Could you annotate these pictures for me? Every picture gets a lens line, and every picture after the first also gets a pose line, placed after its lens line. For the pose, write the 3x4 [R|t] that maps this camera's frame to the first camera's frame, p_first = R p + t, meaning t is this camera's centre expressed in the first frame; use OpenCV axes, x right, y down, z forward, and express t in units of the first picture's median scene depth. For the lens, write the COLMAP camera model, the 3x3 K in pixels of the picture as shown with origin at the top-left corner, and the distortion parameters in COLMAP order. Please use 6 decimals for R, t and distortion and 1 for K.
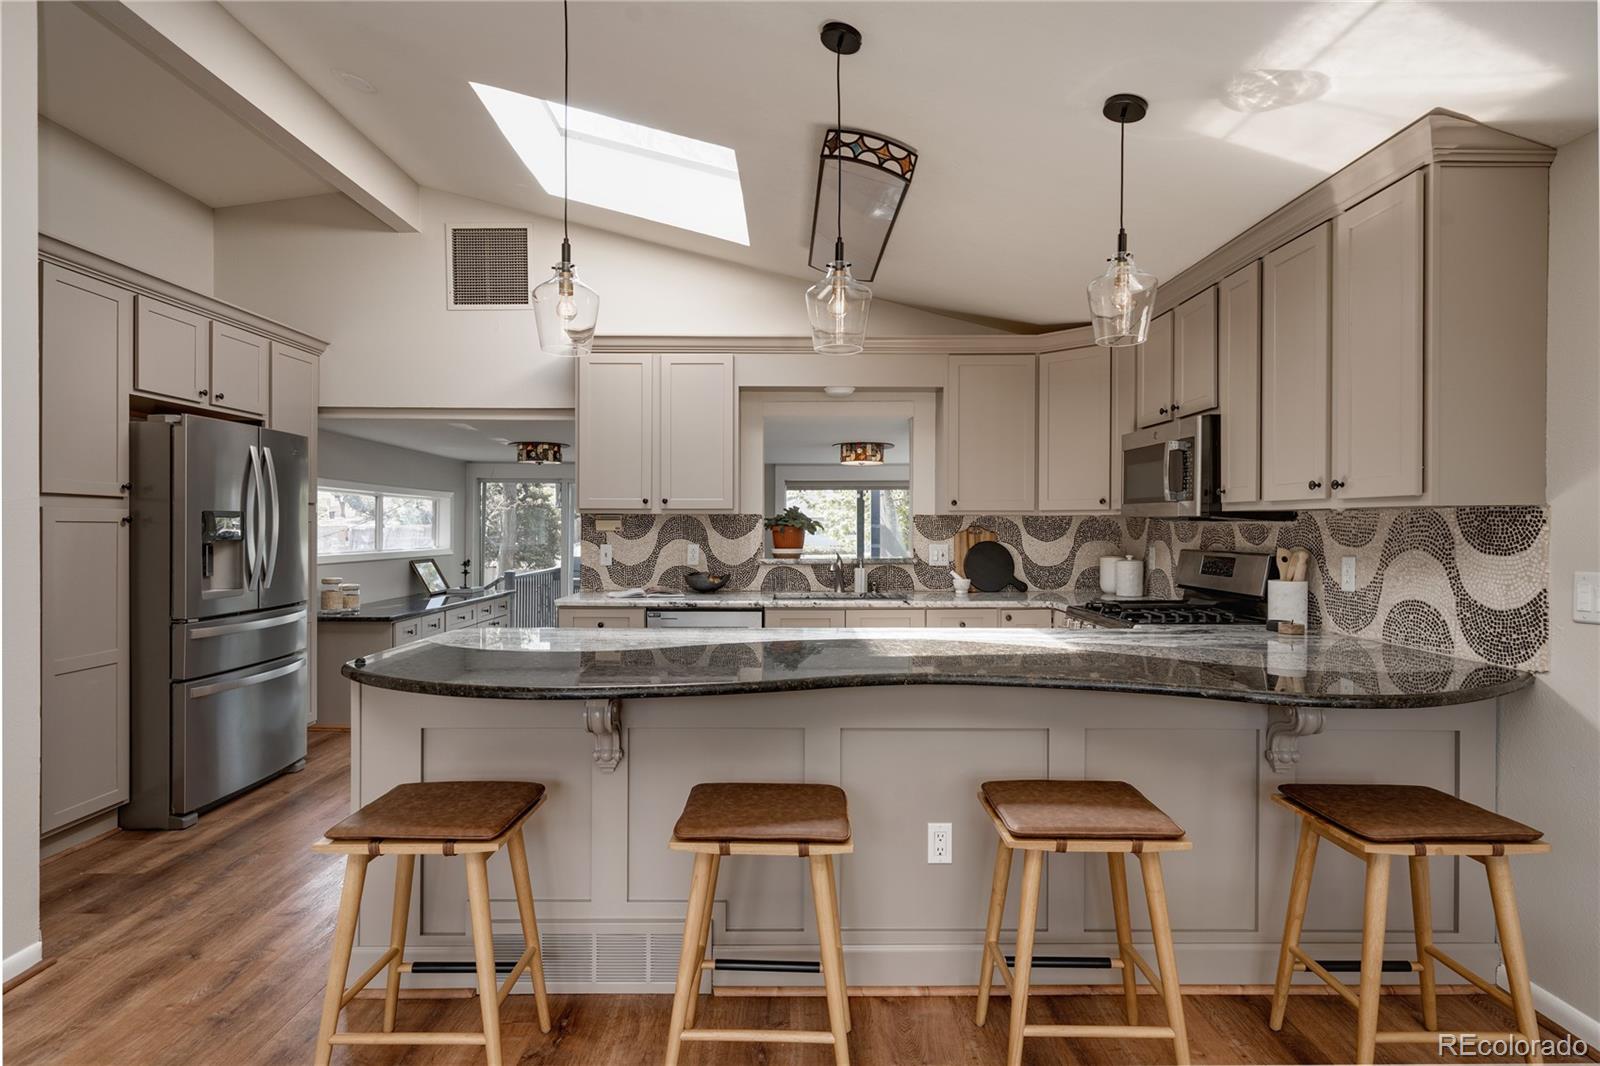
lens RADIAL K [[822.1, 0, 842.8], [0, 822.1, 528.9], [0, 0, 1]] dist [0.006924, 0.000104]
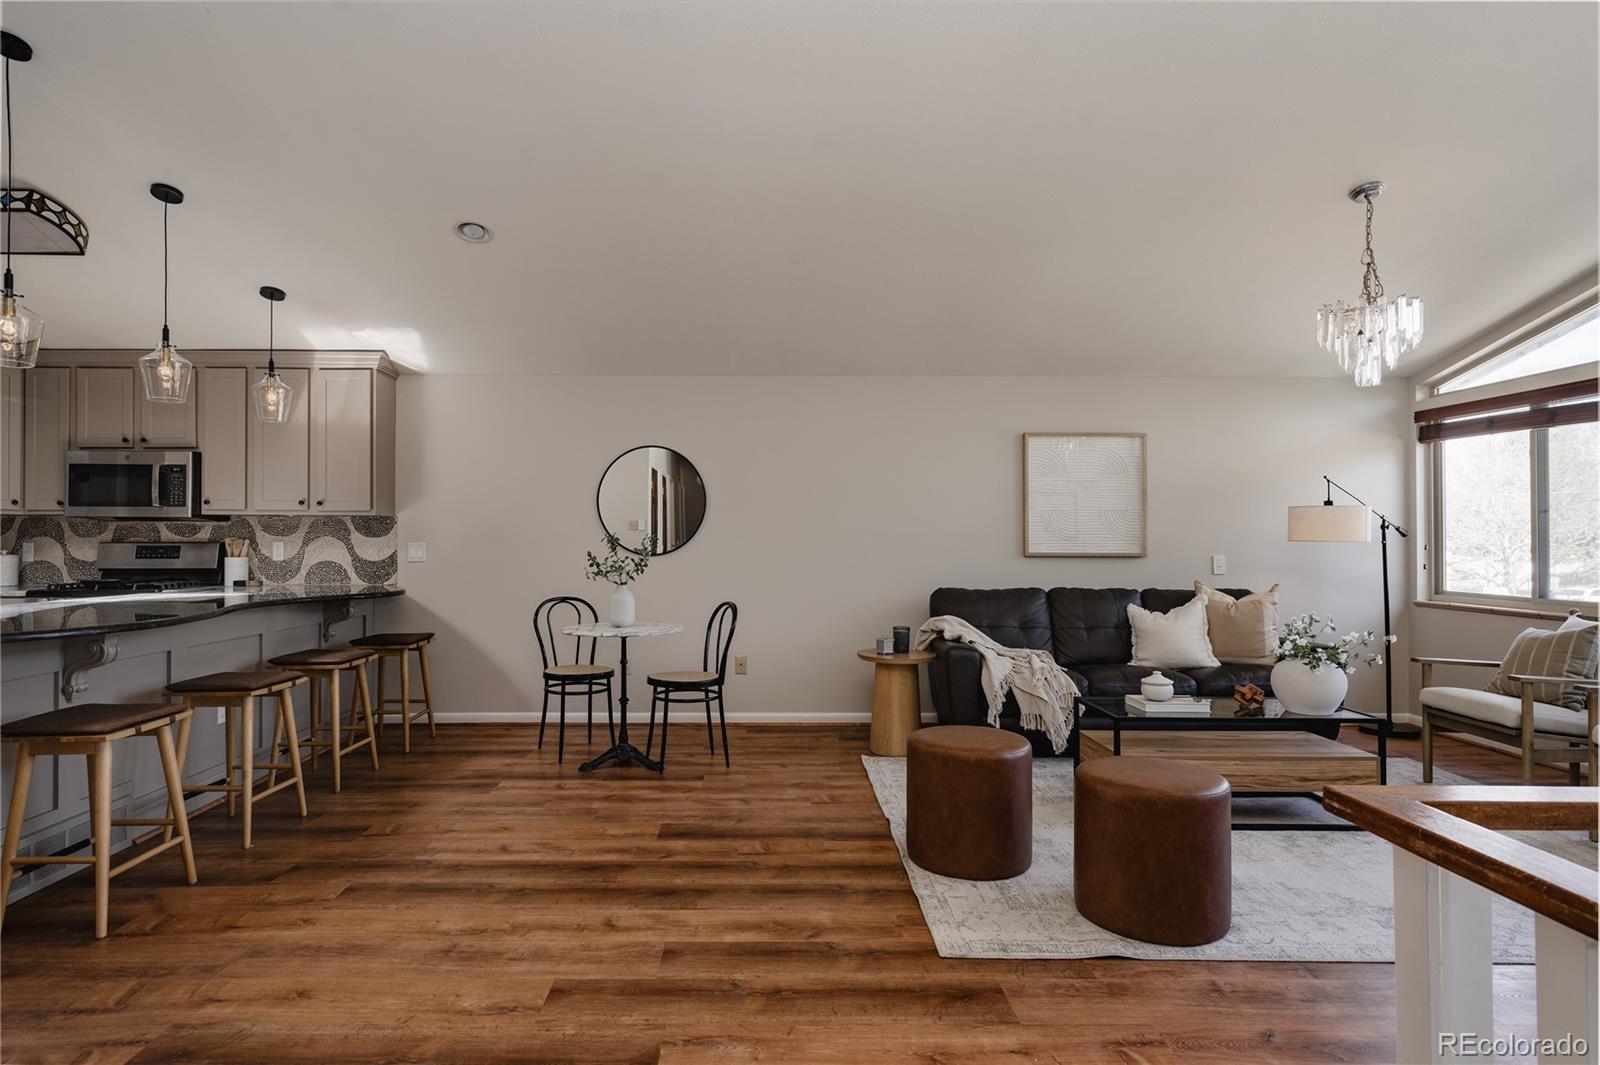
lens RADIAL K [[876.5, 0, 738.7], [0, 876.5, 537.0], [0, 0, 1]] dist [-0.001914, 0.002779]
pose [[0.025759, 0.004907, 0.999656, -0.822357], [0.004680, 0.999976, -0.005029, 0.024142], [-0.999657, 0.004808, 0.025735, -0.044016]]
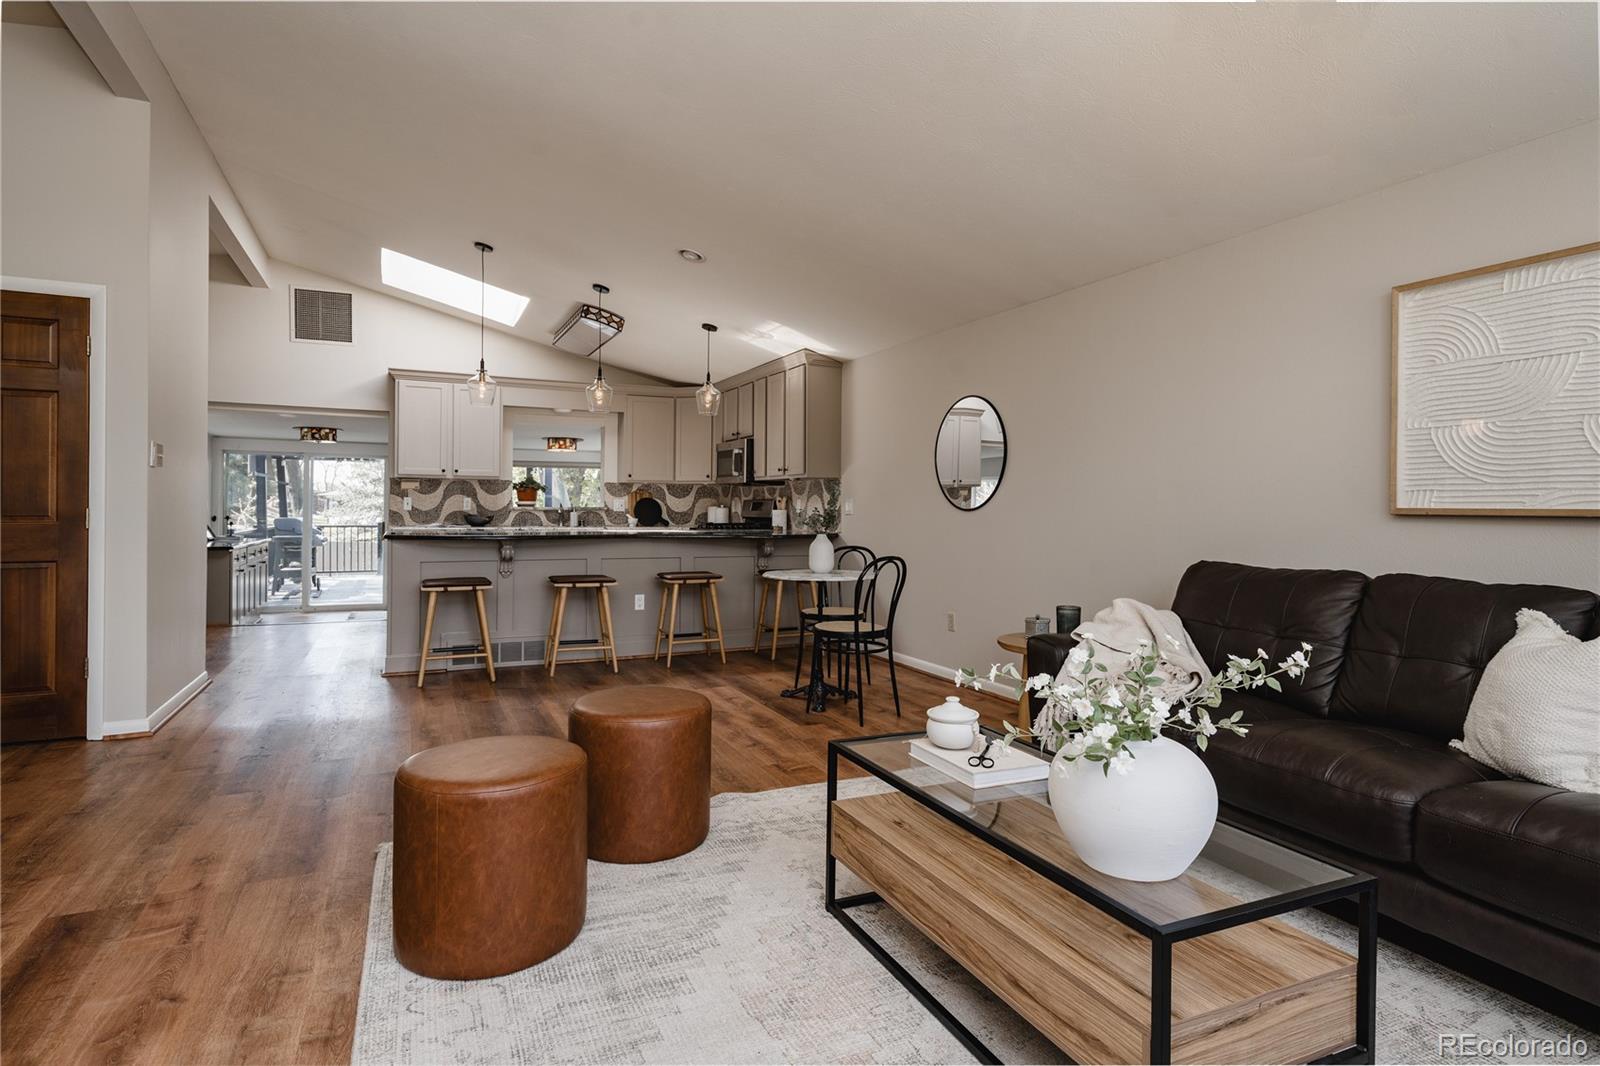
lens RADIAL K [[822.1, 0, 833.6], [0, 822.1, 508.1], [0, 0, 1]] dist [0.006924, 0.000104]
pose [[0.908667, 0.005822, 0.417481, -0.212064], [-0.004026, 0.999978, -0.005183, 0.047230], [-0.417502, 0.003029, 0.908671, -0.835629]]
